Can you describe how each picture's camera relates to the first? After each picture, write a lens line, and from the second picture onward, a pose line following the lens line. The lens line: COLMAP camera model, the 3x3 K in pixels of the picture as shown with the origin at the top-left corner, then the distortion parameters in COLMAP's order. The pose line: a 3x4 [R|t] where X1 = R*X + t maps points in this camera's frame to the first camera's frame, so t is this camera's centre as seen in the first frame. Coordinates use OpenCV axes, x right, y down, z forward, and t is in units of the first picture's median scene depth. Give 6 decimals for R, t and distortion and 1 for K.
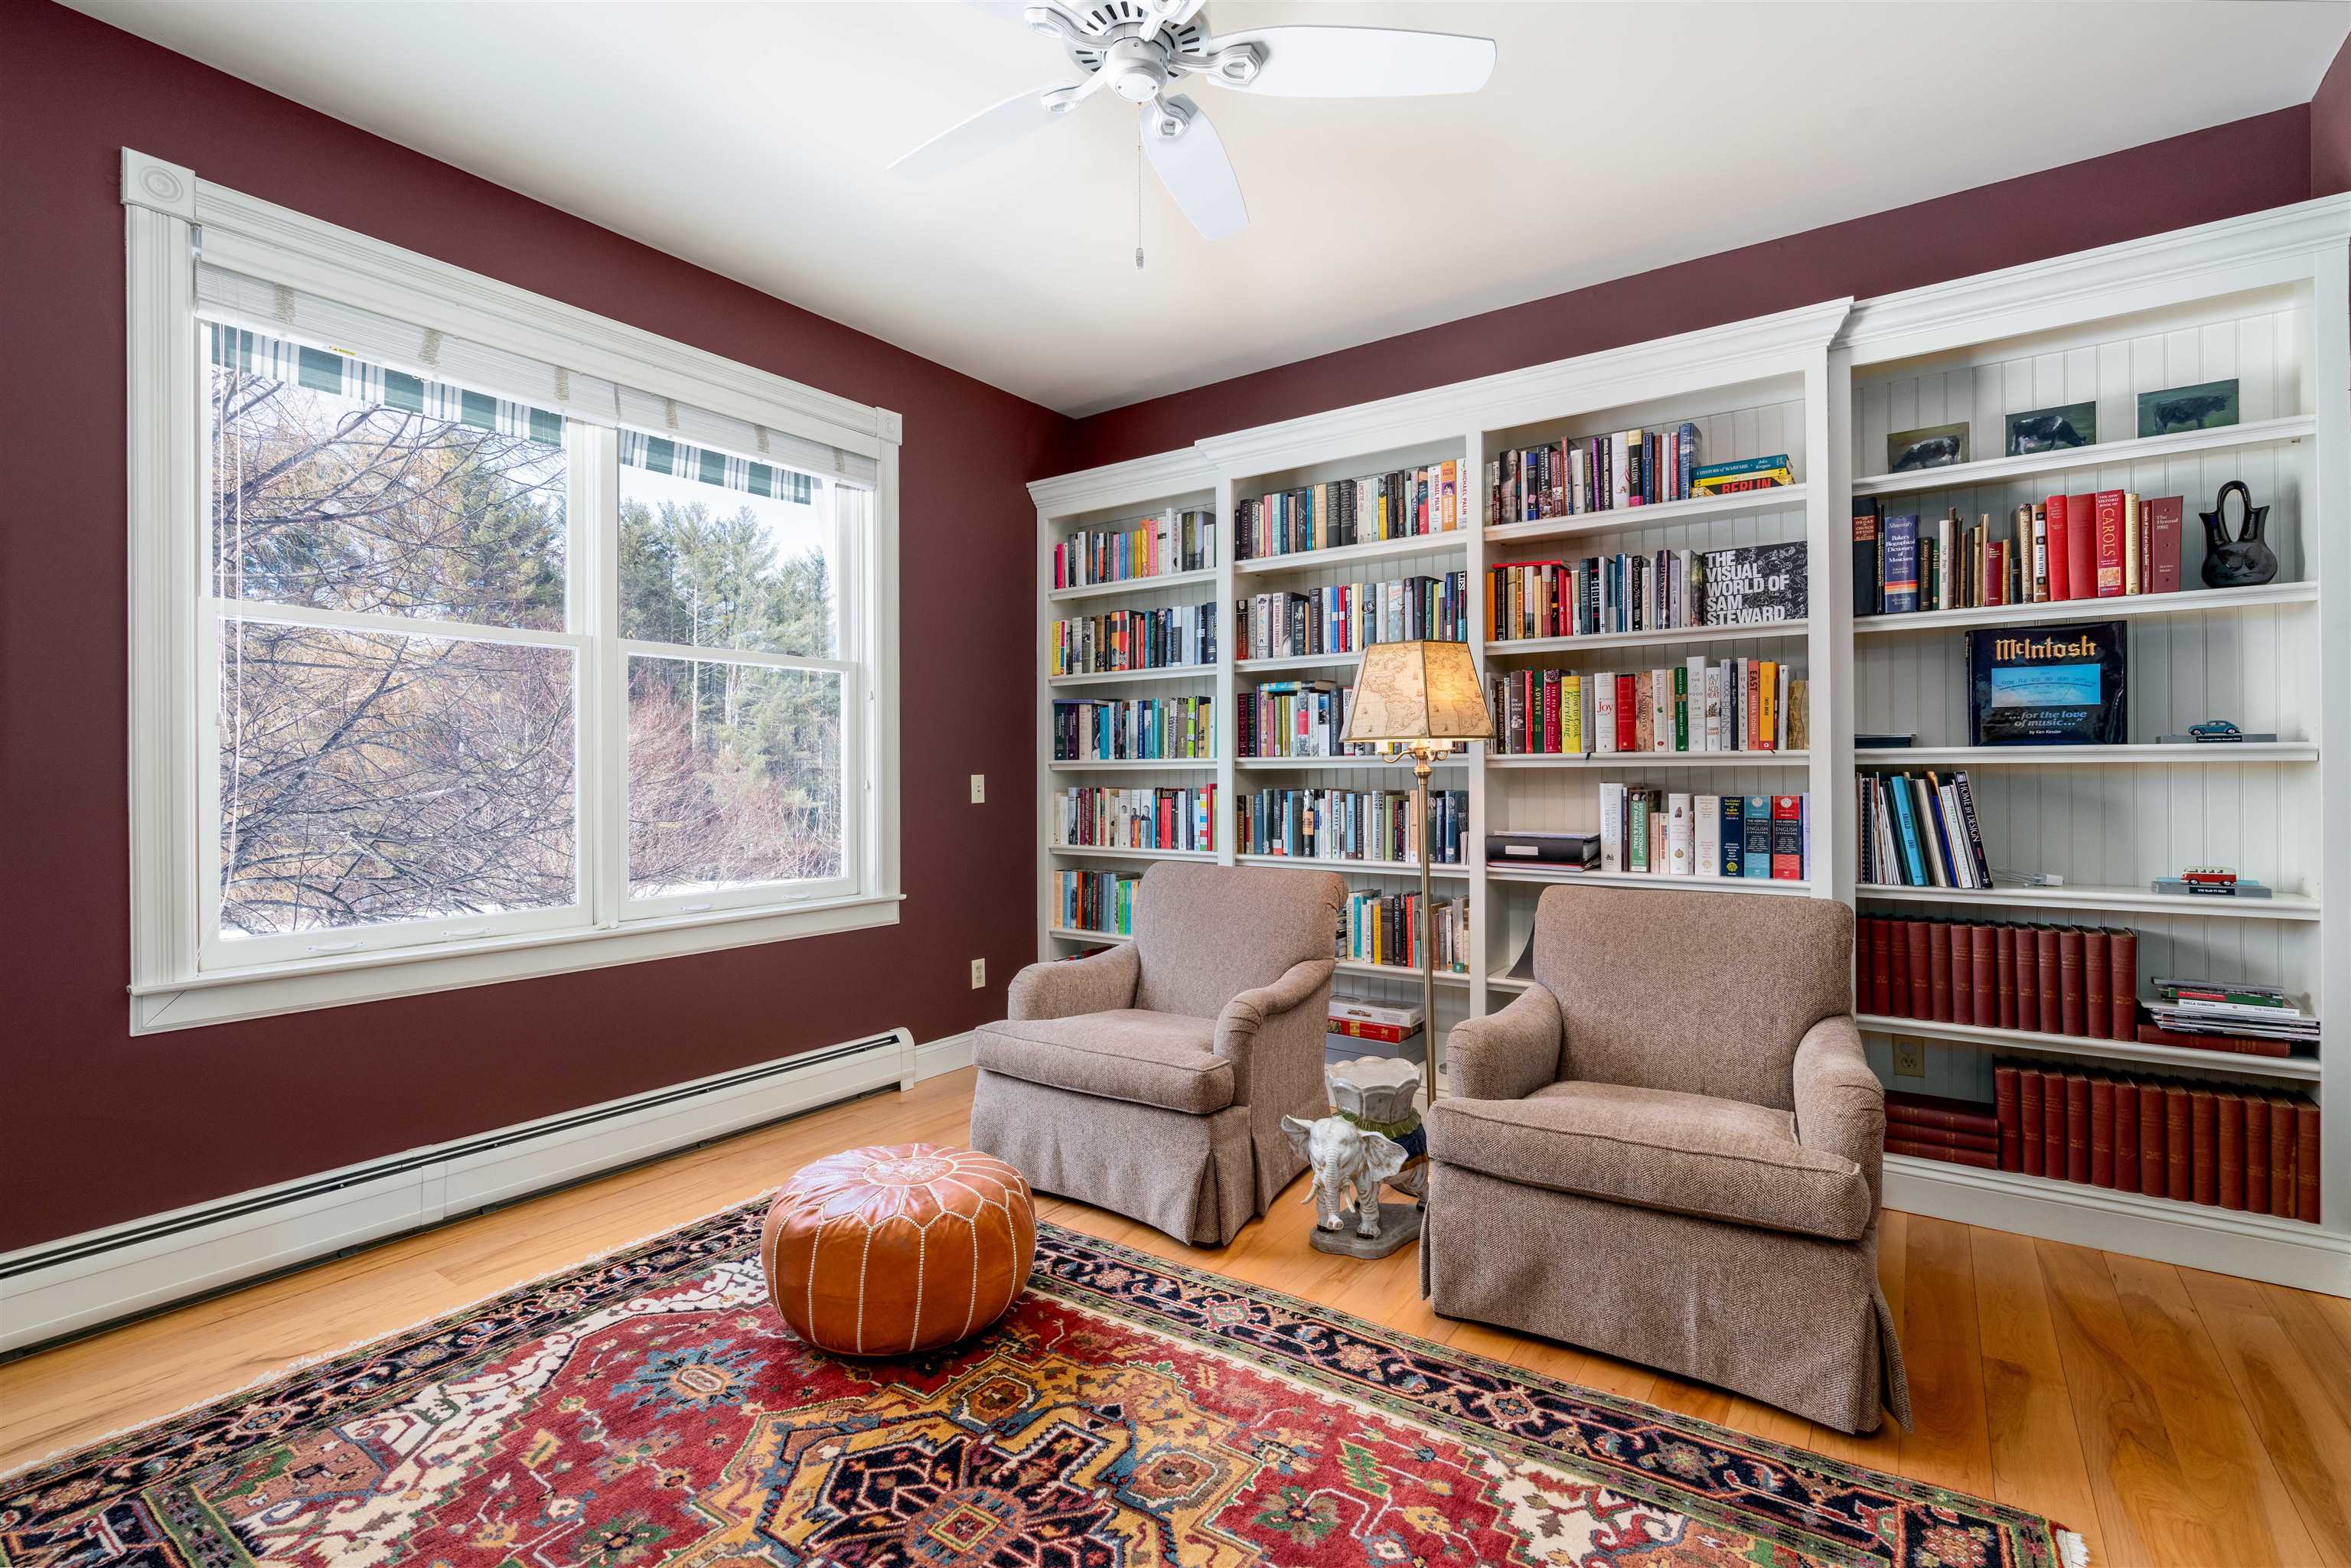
lens RADIAL K [[1082.5, 0, 1174.4], [0, 1082.5, 765.2], [0, 0, 1]] dist [-0.013731, 0.005673]
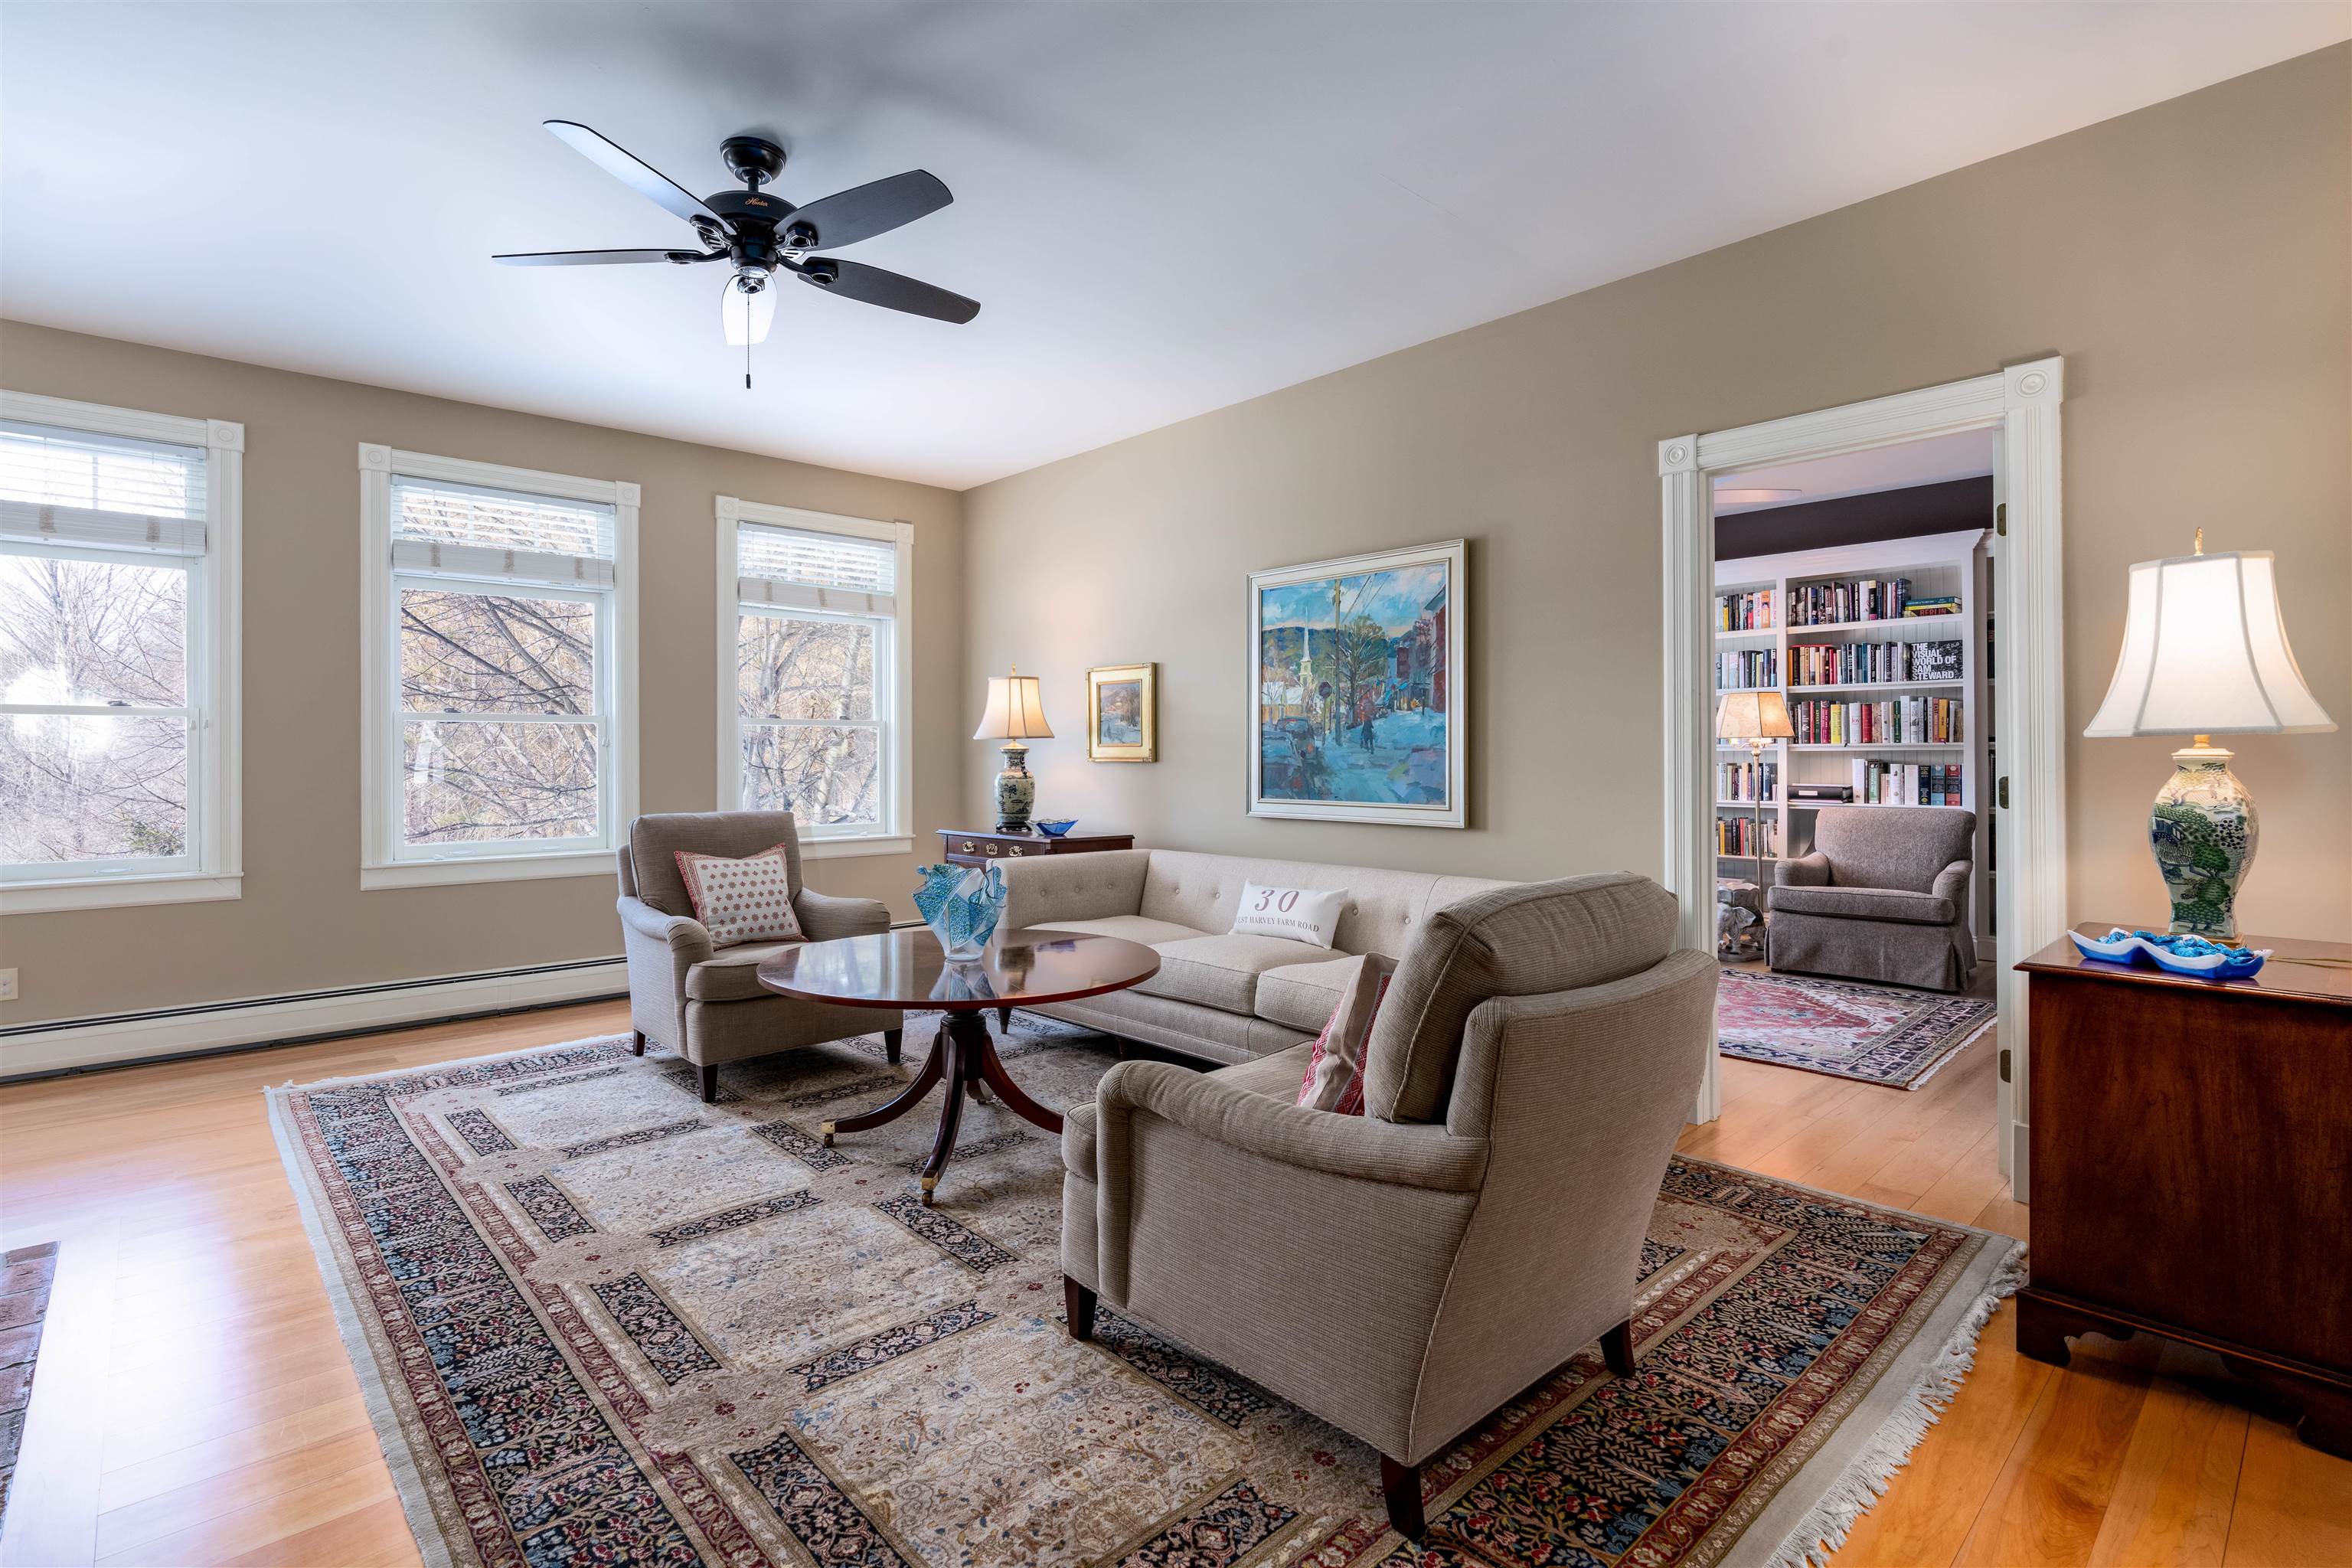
lens RADIAL K [[1107.7, 0, 1130.7], [0, 1107.7, 754.9], [0, 0, 1]] dist [-0.001990, -0.000120]
pose [[0.973691, -0.000607, -0.227872, -0.457708], [0.001948, 0.999982, 0.005660, -0.005238], [0.227865, -0.005954, 0.973675, -1.353146]]
